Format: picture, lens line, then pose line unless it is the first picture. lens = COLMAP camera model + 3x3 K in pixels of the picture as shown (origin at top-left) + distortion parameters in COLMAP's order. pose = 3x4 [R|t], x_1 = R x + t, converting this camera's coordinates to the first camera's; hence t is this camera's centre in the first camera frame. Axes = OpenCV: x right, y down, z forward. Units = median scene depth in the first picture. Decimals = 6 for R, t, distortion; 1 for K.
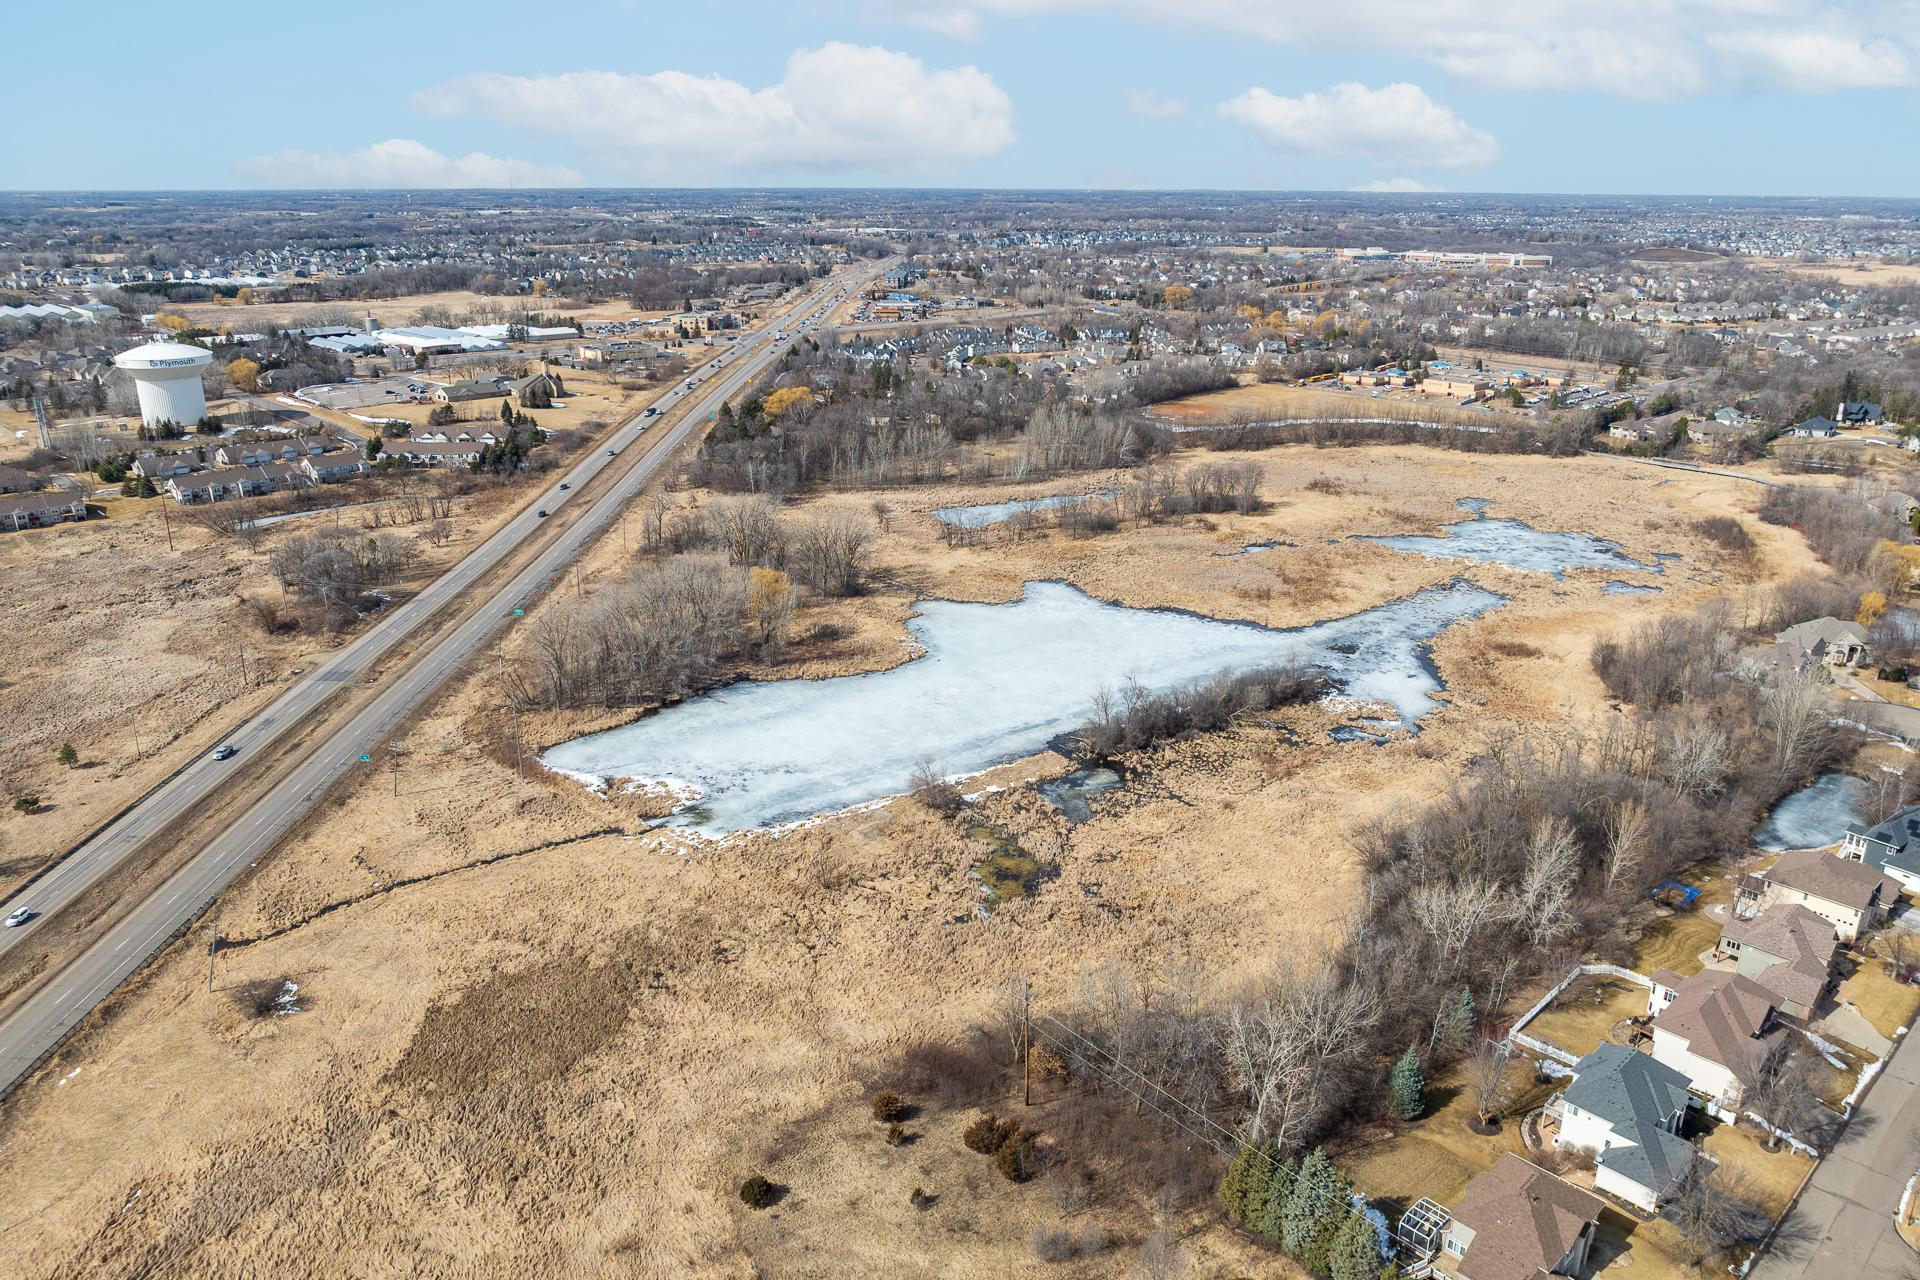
lens RADIAL K [[1352.4, 0, 960.0], [0, 1352.4, 639.9], [0, 0, 1]] dist [-0.031504, 0.016665]
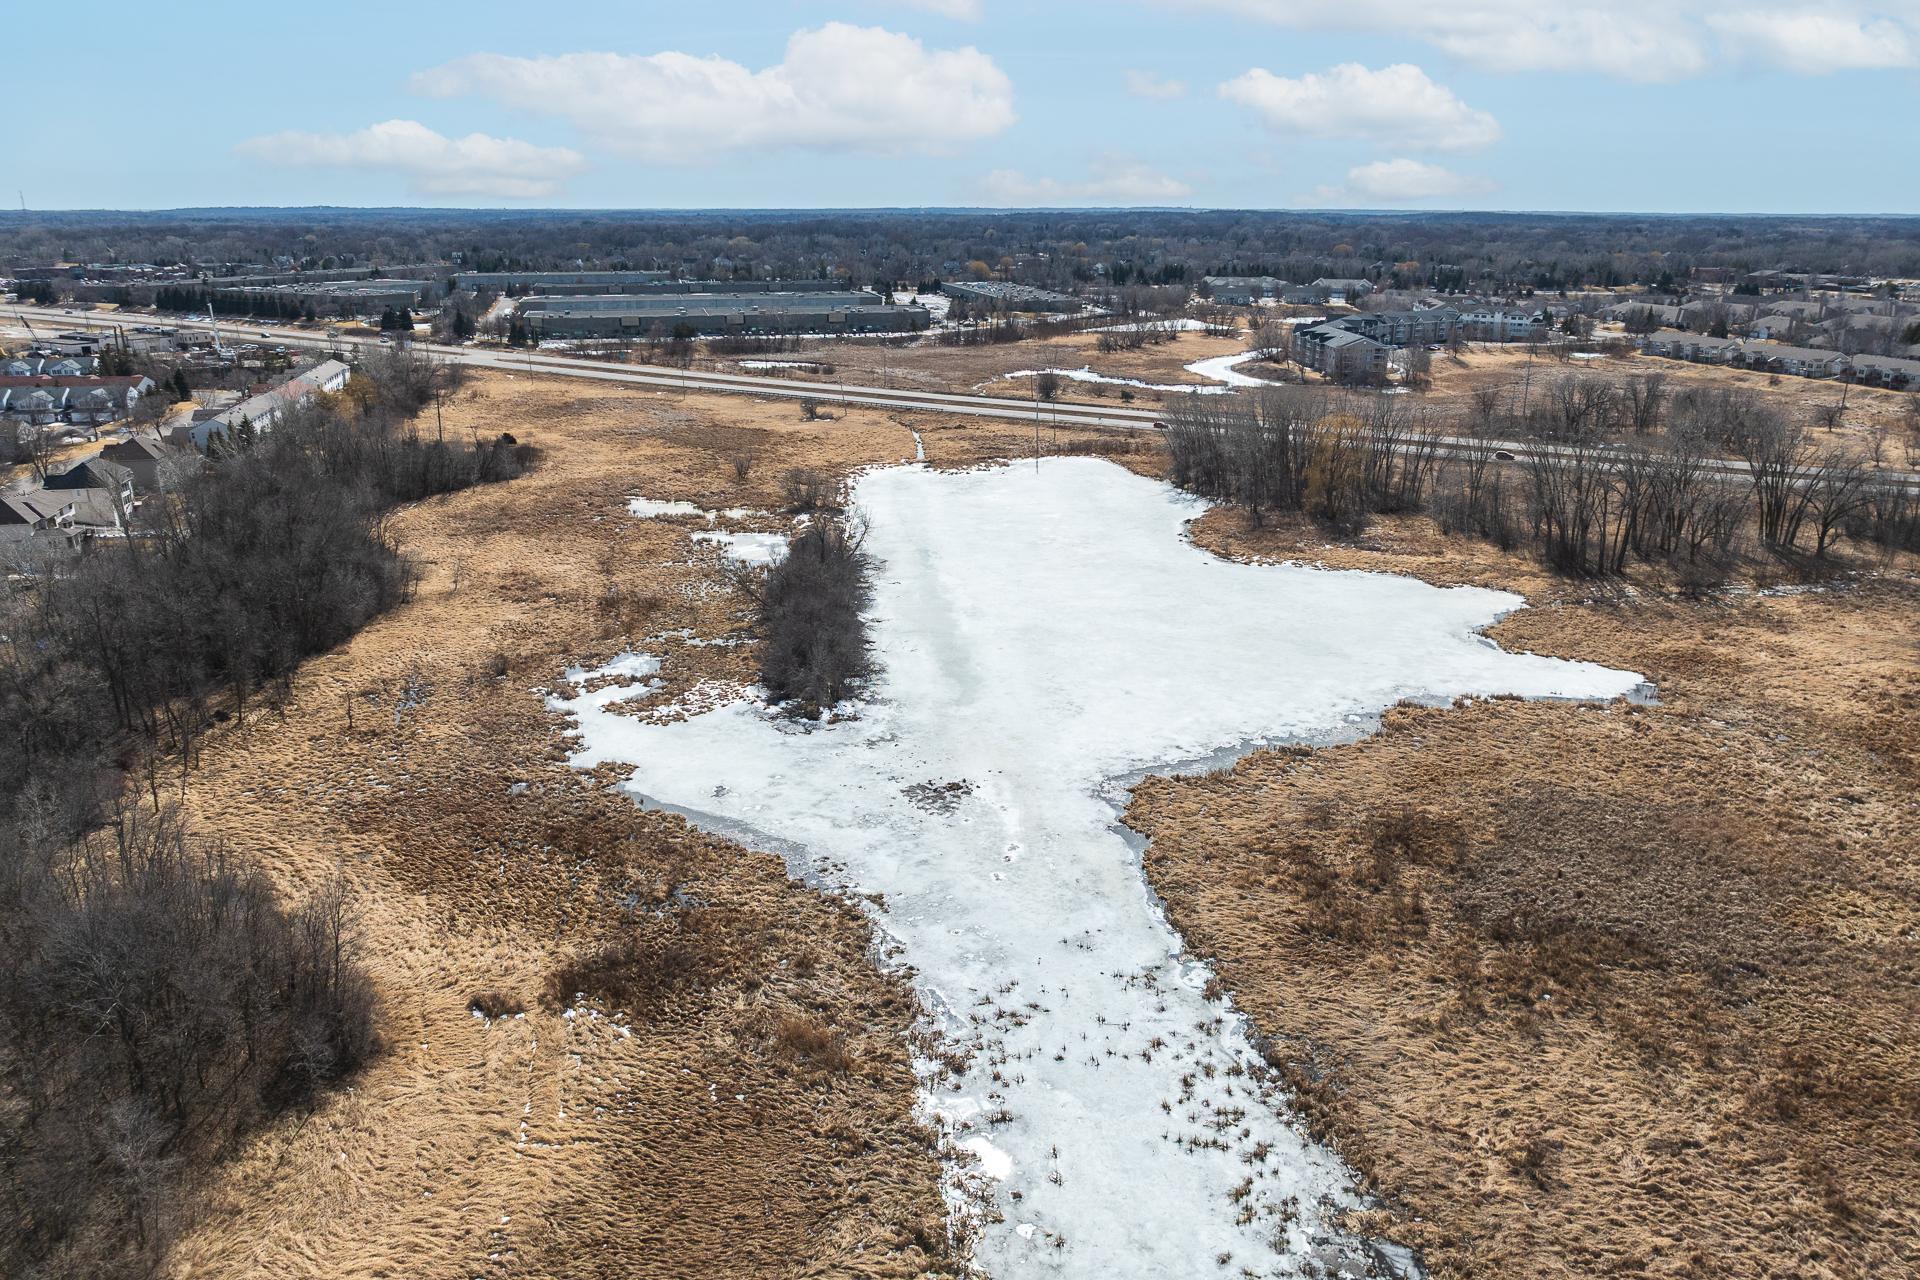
lens RADIAL K [[1352.4, 0, 960.2], [0, 1352.4, 642.2], [0, 0, 1]] dist [-0.031504, 0.016665]
pose [[-0.504098, 0.262546, -0.822773, 0.624344], [-0.282164, 0.850327, 0.444215, -0.220544], [0.816253, 0.456085, -0.354567, 1.169416]]
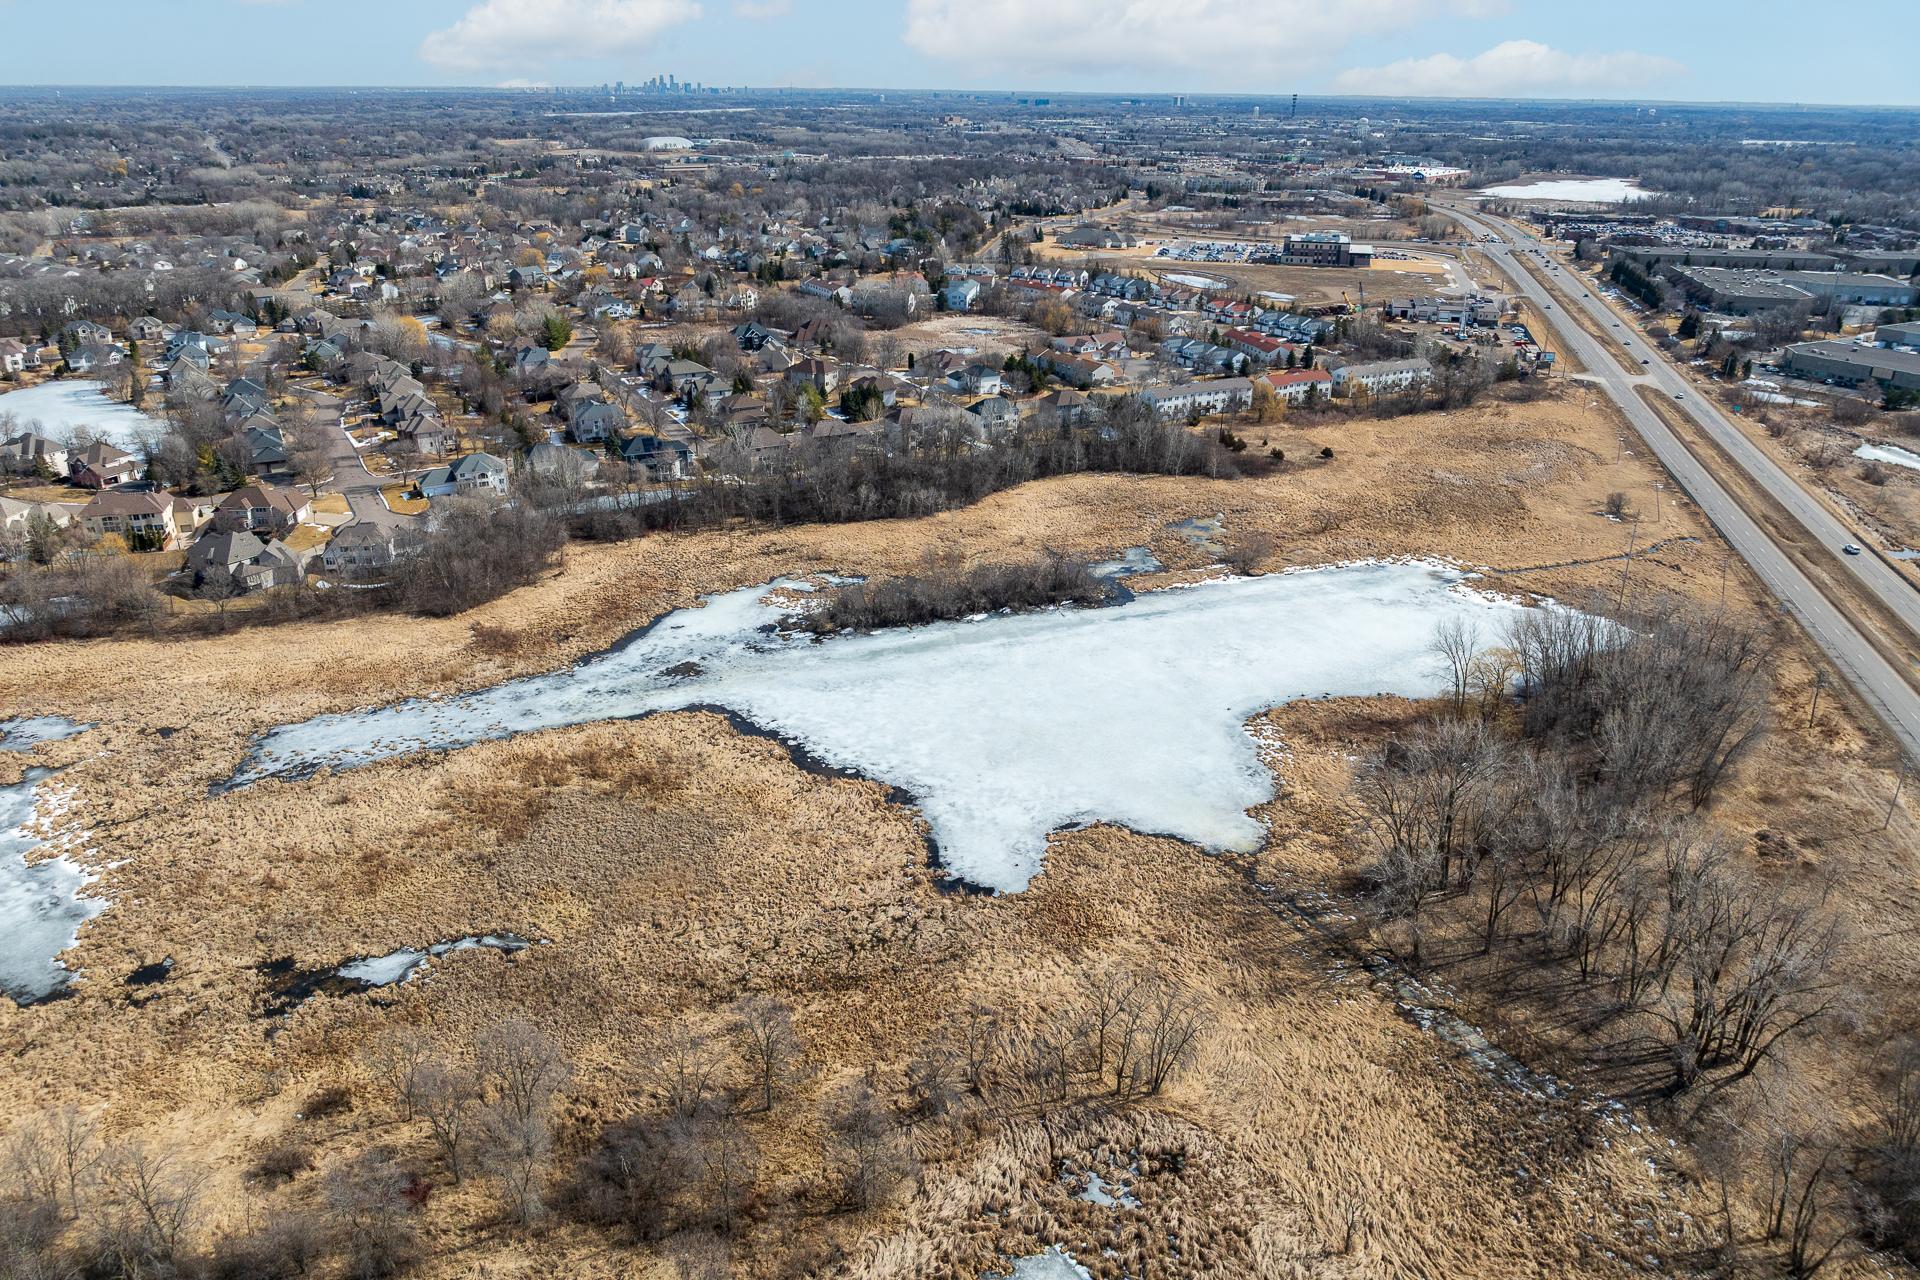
lens RADIAL K [[1352.4, 0, 963.1], [0, 1352.4, 640.0], [0, 0, 1]] dist [-0.031504, 0.016665]
pose [[-0.971164, -0.103904, 0.214580, -0.029094], [0.063411, 0.755044, 0.652600, -0.510473], [-0.229825, 0.647389, -0.726683, 1.561917]]
